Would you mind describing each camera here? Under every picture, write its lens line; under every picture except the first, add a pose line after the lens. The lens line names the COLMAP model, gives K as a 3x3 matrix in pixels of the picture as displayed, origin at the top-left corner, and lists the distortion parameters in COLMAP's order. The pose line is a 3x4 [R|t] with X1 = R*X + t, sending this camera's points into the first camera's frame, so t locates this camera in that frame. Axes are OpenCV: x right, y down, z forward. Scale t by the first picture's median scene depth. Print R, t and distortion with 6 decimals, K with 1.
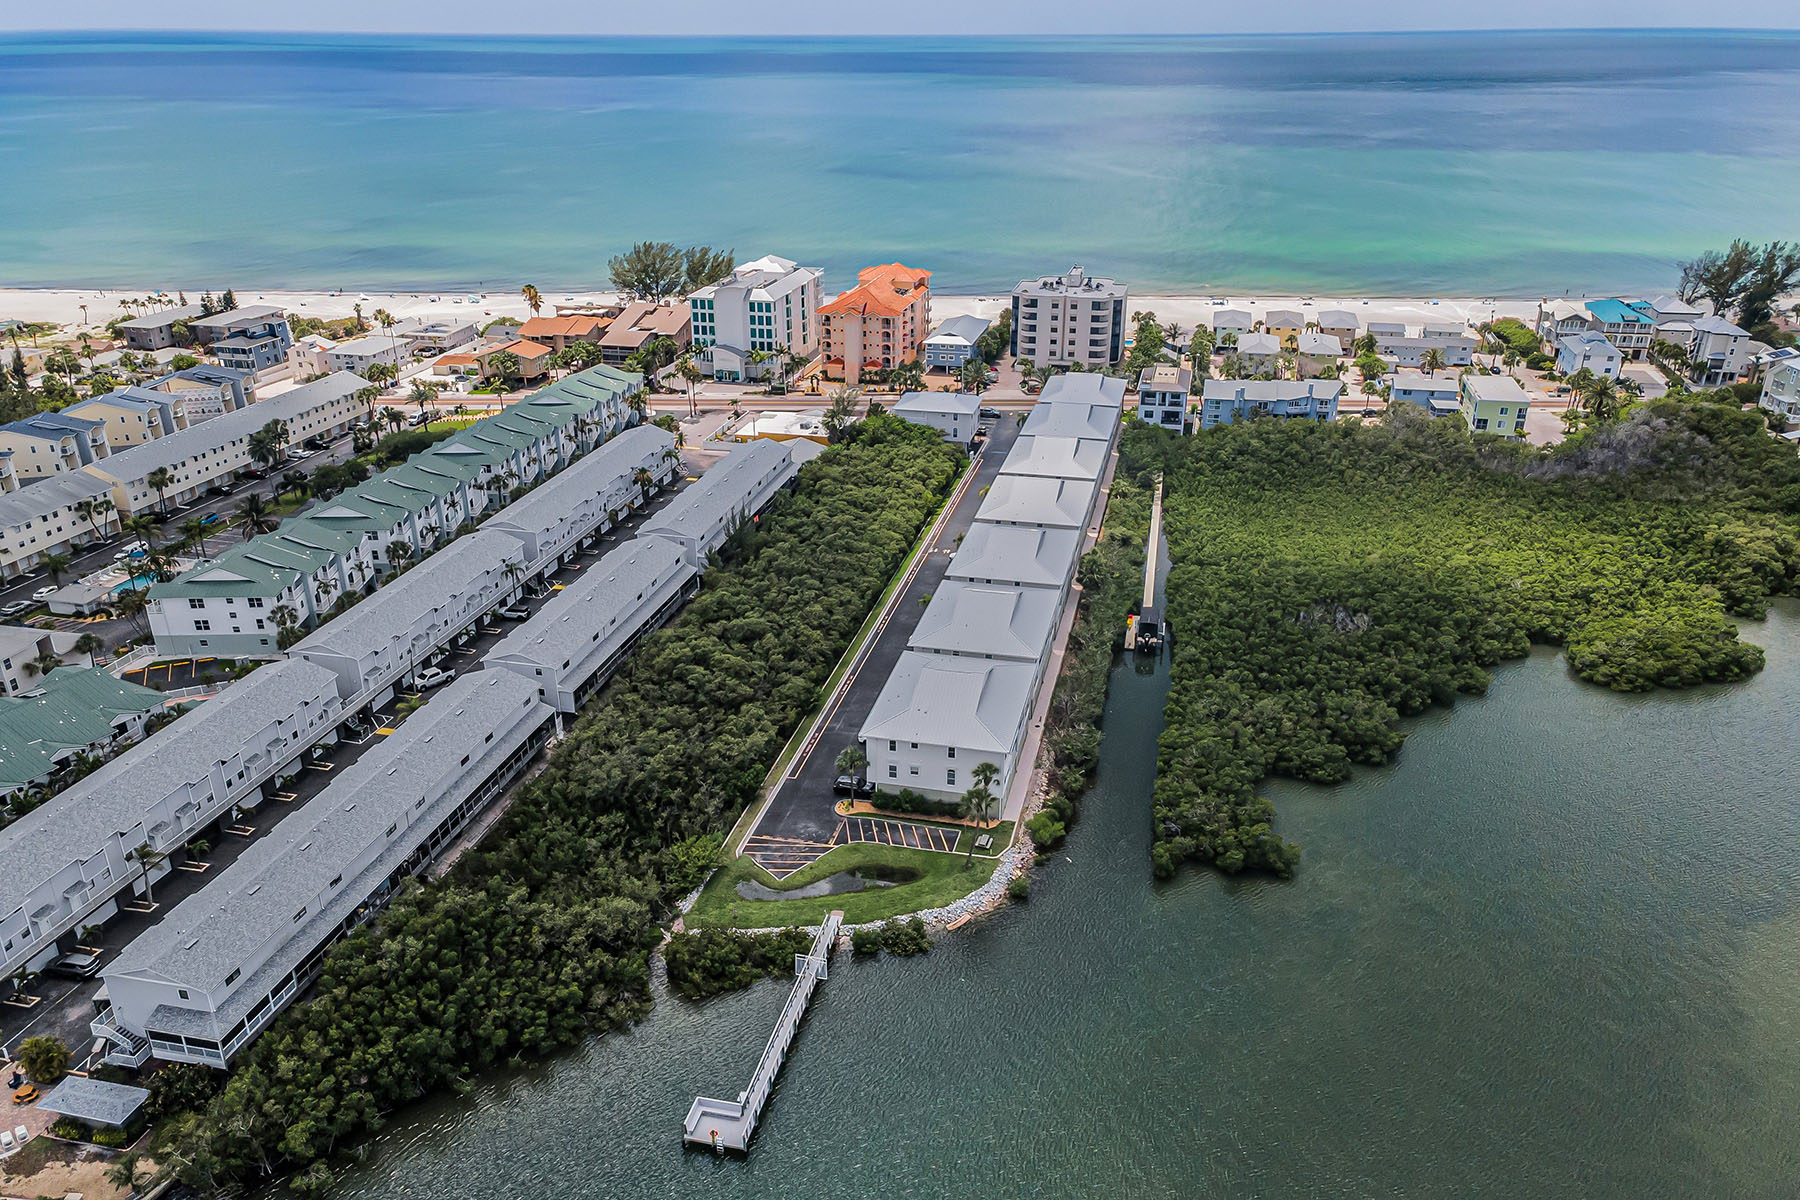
lens RADIAL K [[1292.0, 0, 900.0], [0, 1292.0, 600.0], [0, 0, 1]] dist [0.022188, 0.000952]
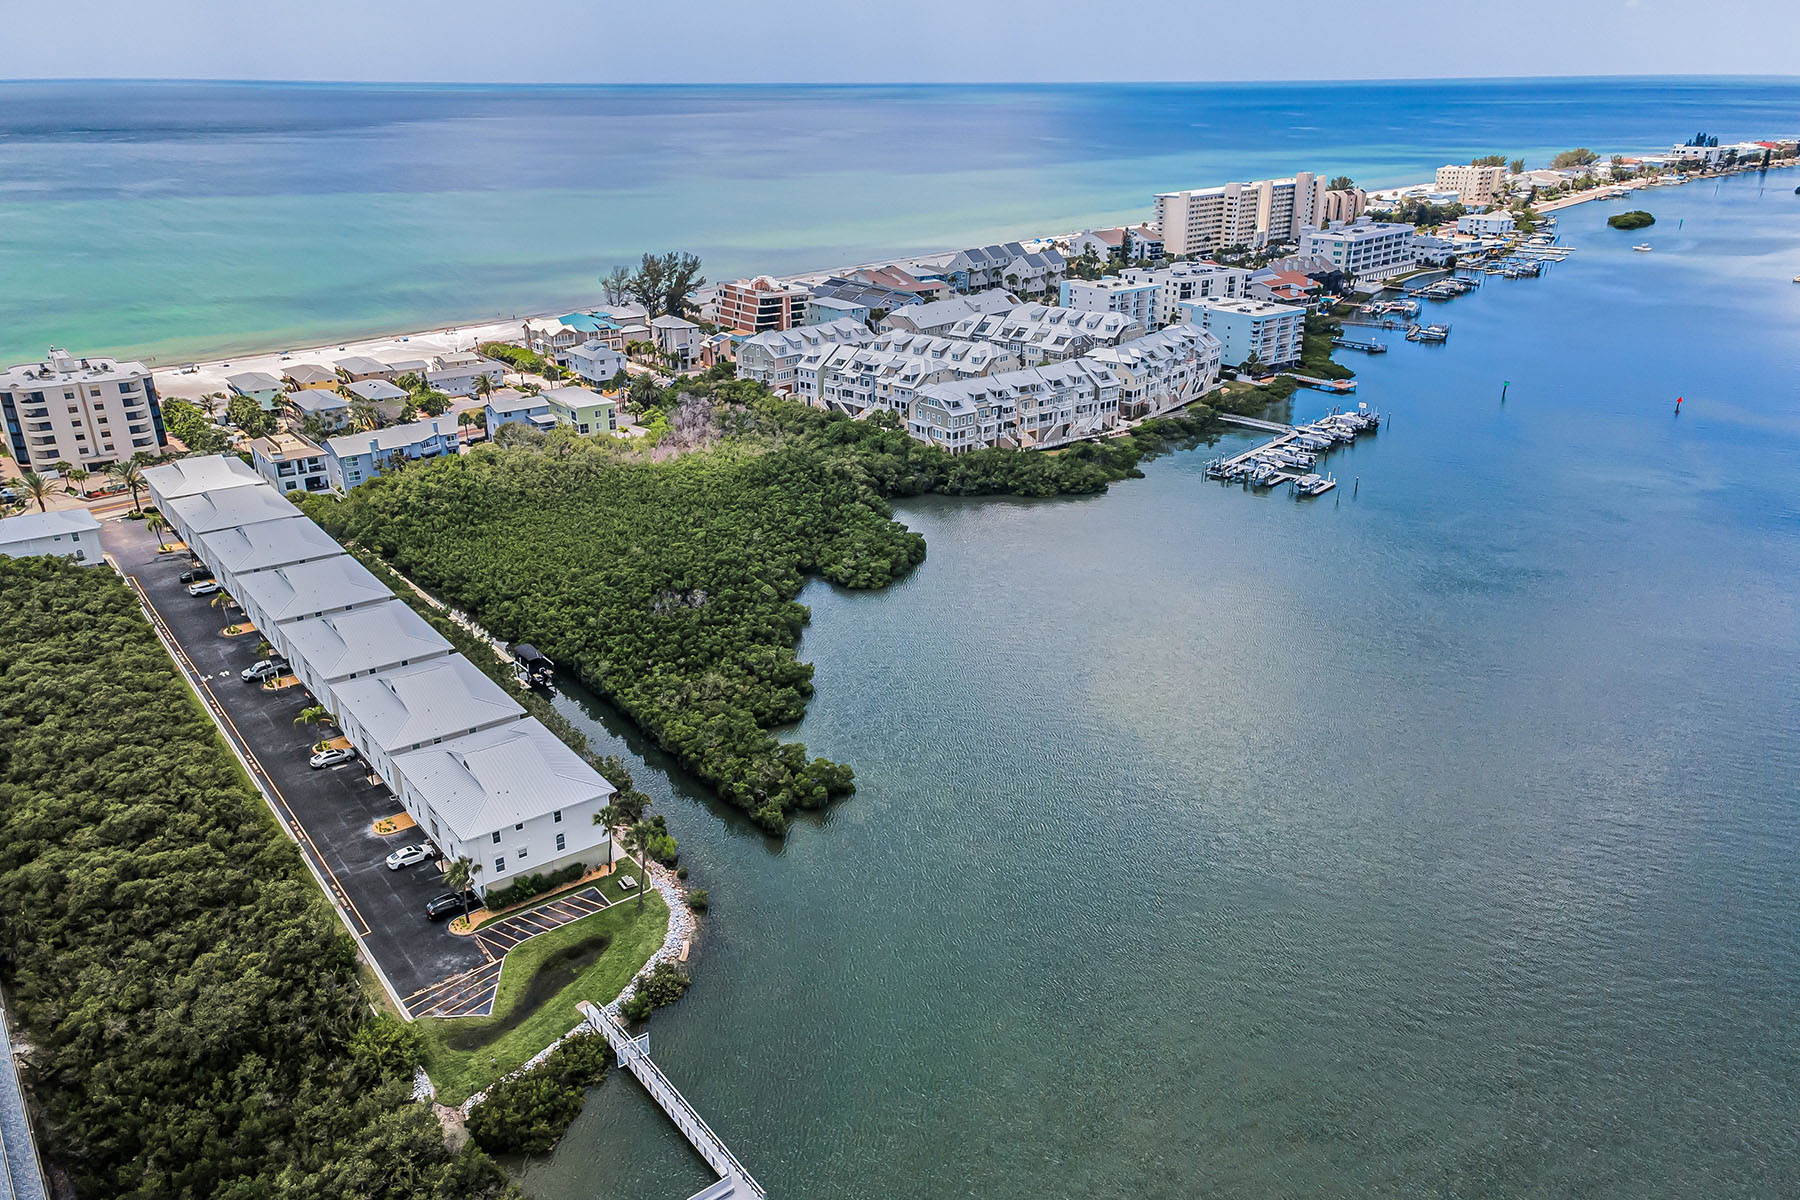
lens RADIAL K [[1294.7, 0, 900.0], [0, 1294.7, 600.0], [0, 0, 1]] dist [-0.005579, 0.037271]
pose [[0.628959, -0.283189, 0.724027, -0.352067], [0.306559, 0.946178, 0.103773, -0.043852], [-0.714446, 0.156688, 0.681921, 0.105626]]
